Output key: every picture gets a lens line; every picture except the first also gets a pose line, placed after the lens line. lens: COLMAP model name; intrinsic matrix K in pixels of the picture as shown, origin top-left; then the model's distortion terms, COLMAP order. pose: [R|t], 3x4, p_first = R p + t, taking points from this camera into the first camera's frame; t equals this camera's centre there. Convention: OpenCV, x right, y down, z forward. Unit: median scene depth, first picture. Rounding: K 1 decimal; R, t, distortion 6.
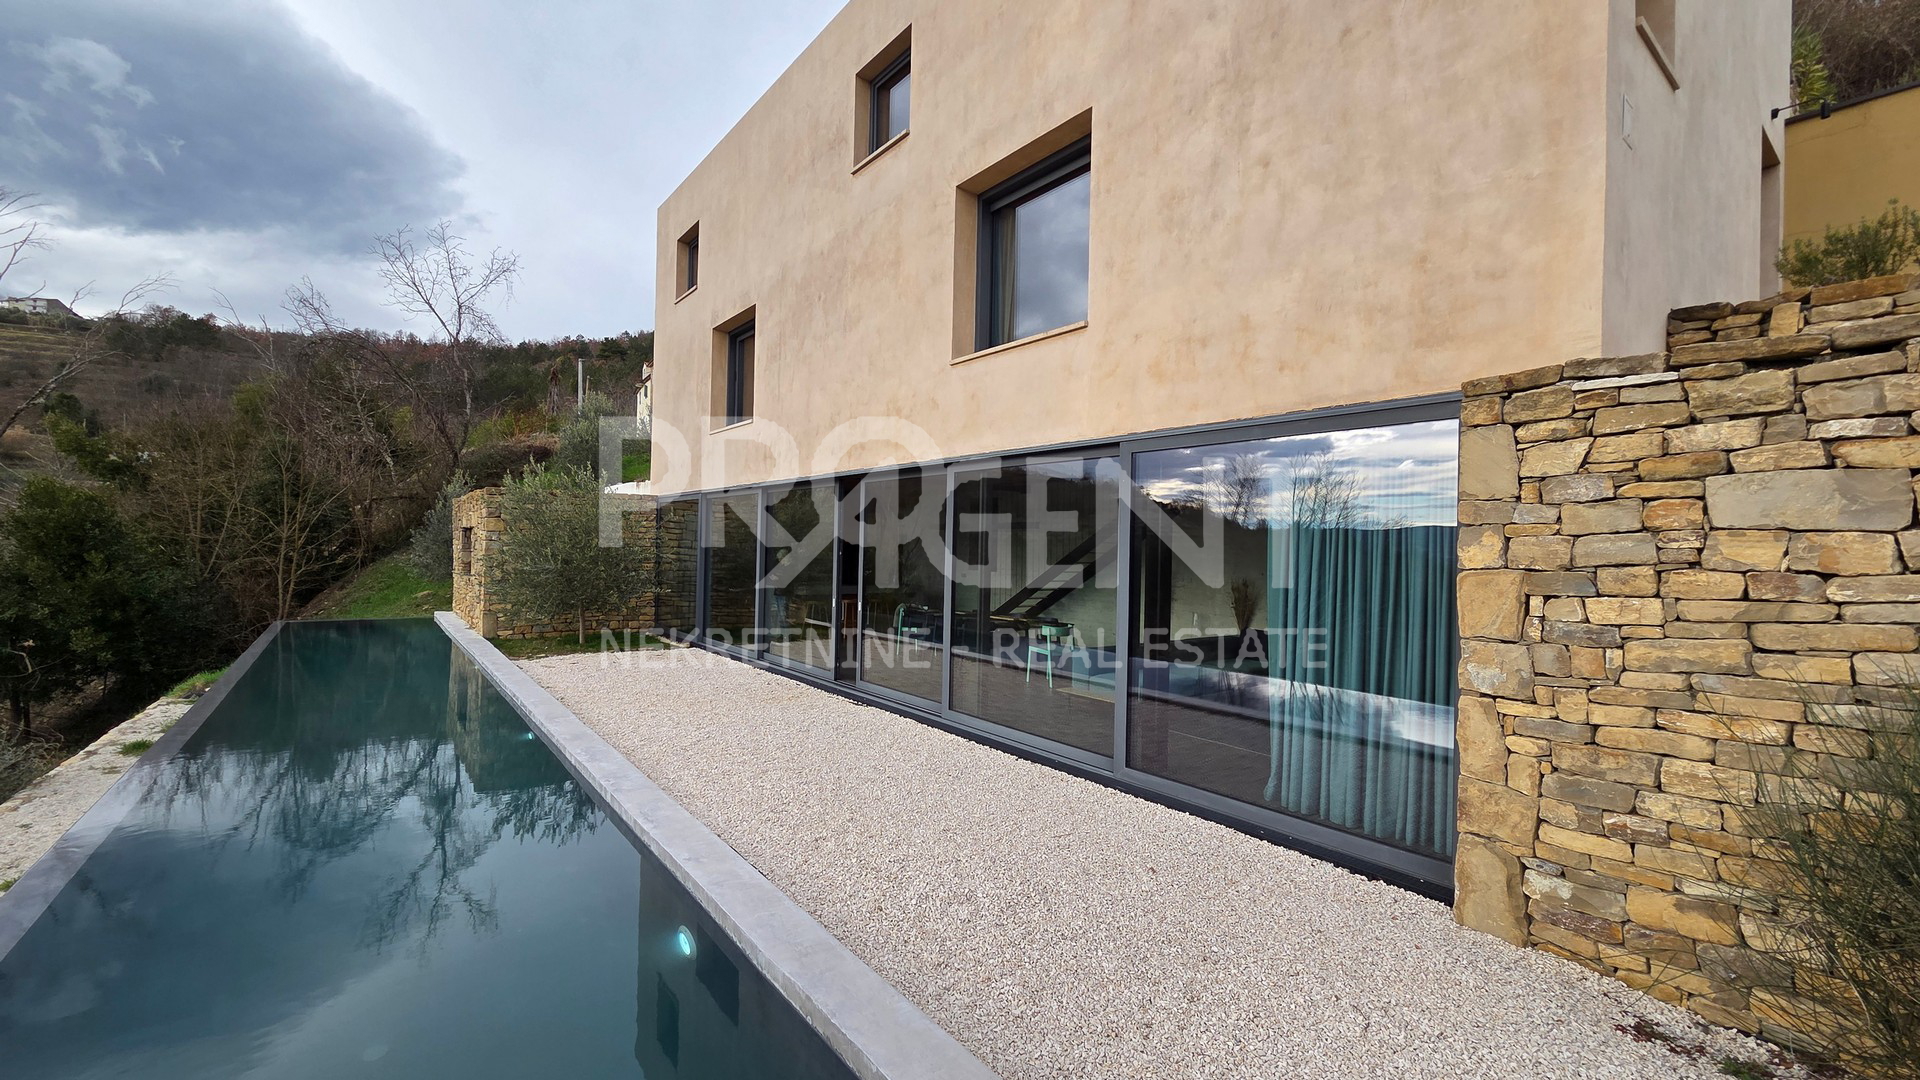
lens RADIAL K [[782.2, 0, 971.3], [0, 782.2, 538.7], [0, 0, 1]] dist [-0.000369, 0.000081]
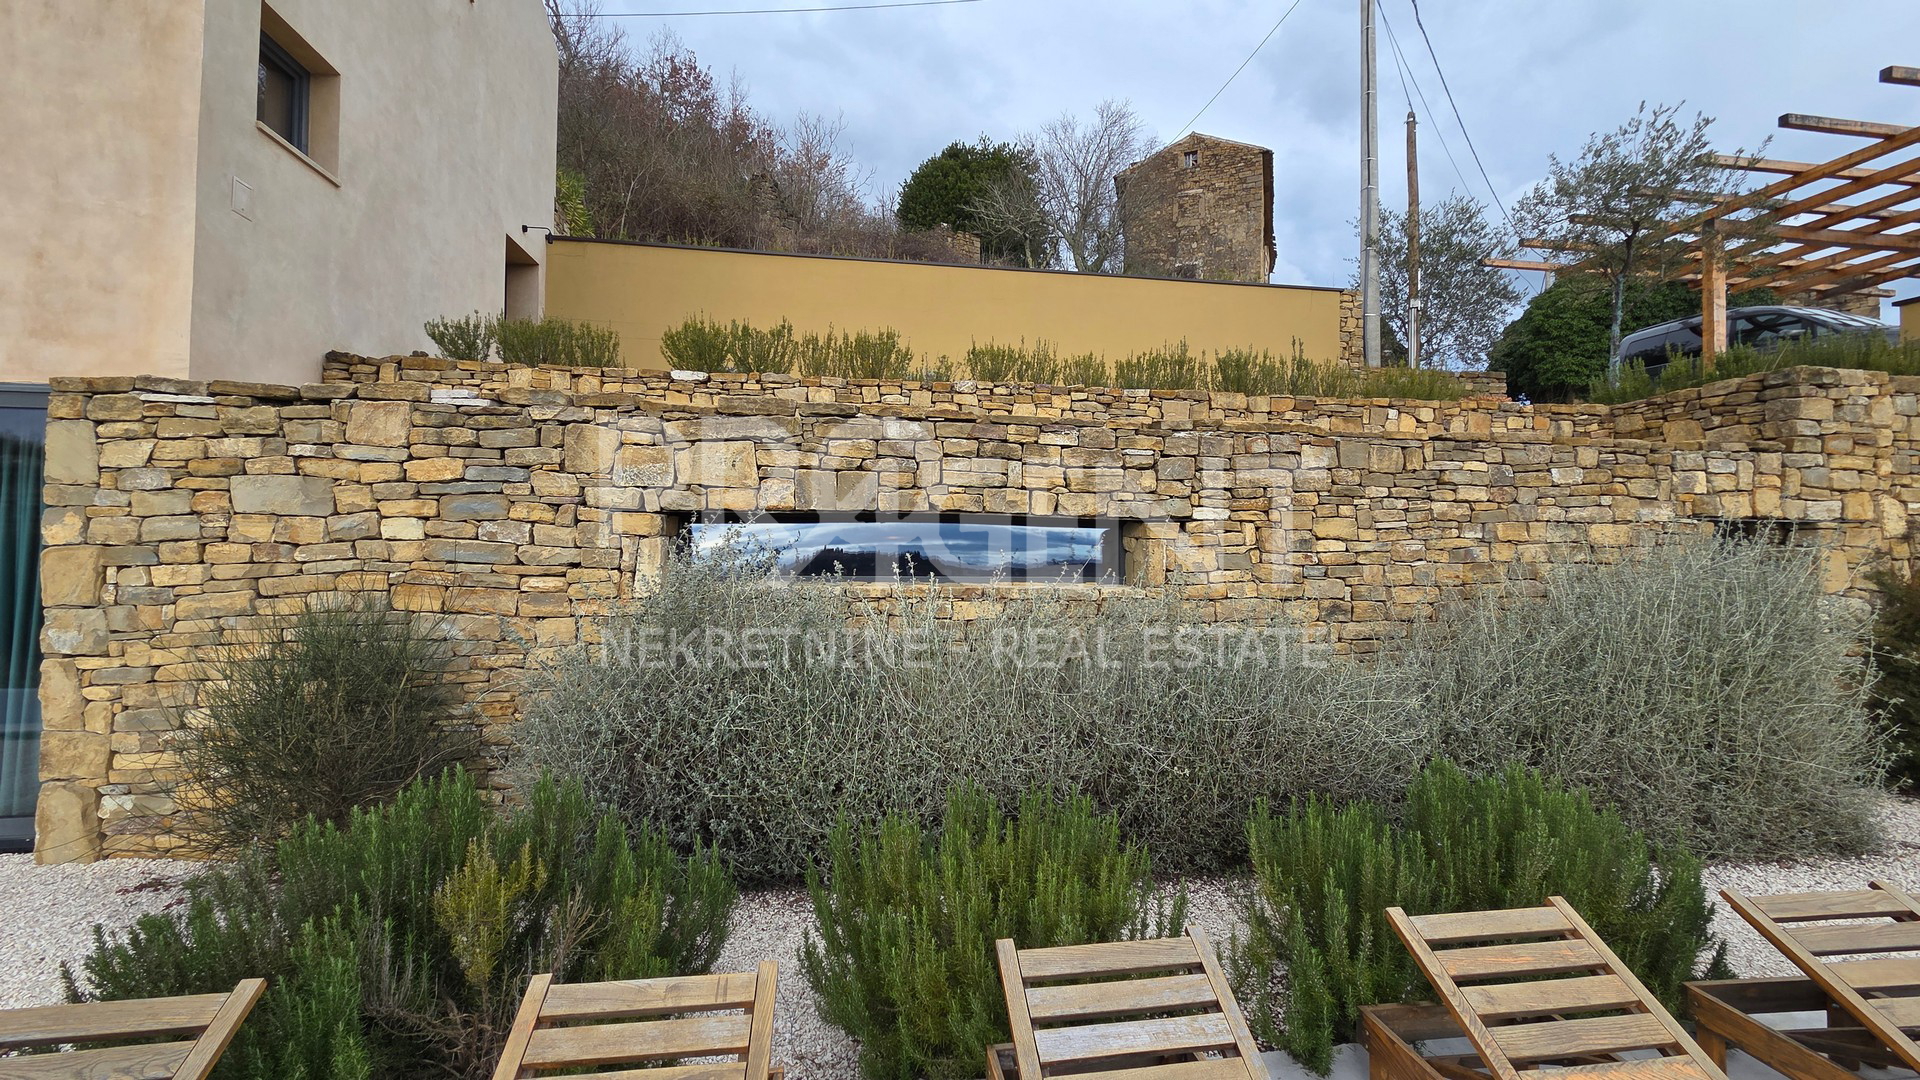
lens RADIAL K [[782.2, 0, 971.3], [0, 782.2, 538.7], [0, 0, 1]] dist [-0.000369, 0.000081]
pose [[0.491569, -0.000509, 0.870838, 0.337156], [-0.009164, 0.999941, 0.005757, 0.011687], [-0.870790, -0.010810, 0.491536, -0.762934]]
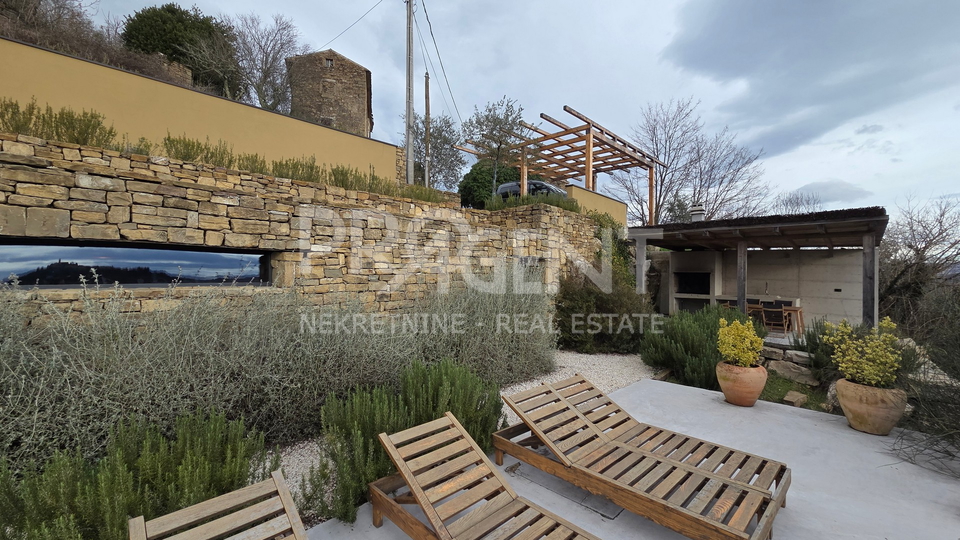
lens RADIAL K [[391.1, 0, 485.7], [0, 391.1, 269.3], [0, 0, 1]] dist [-0.000369, 0.000081]
pose [[-0.134964, -0.016367, 0.990715, 0.385908], [-0.024808, 0.999606, 0.013134, 0.011171], [-0.990540, -0.022805, -0.135317, -0.903687]]
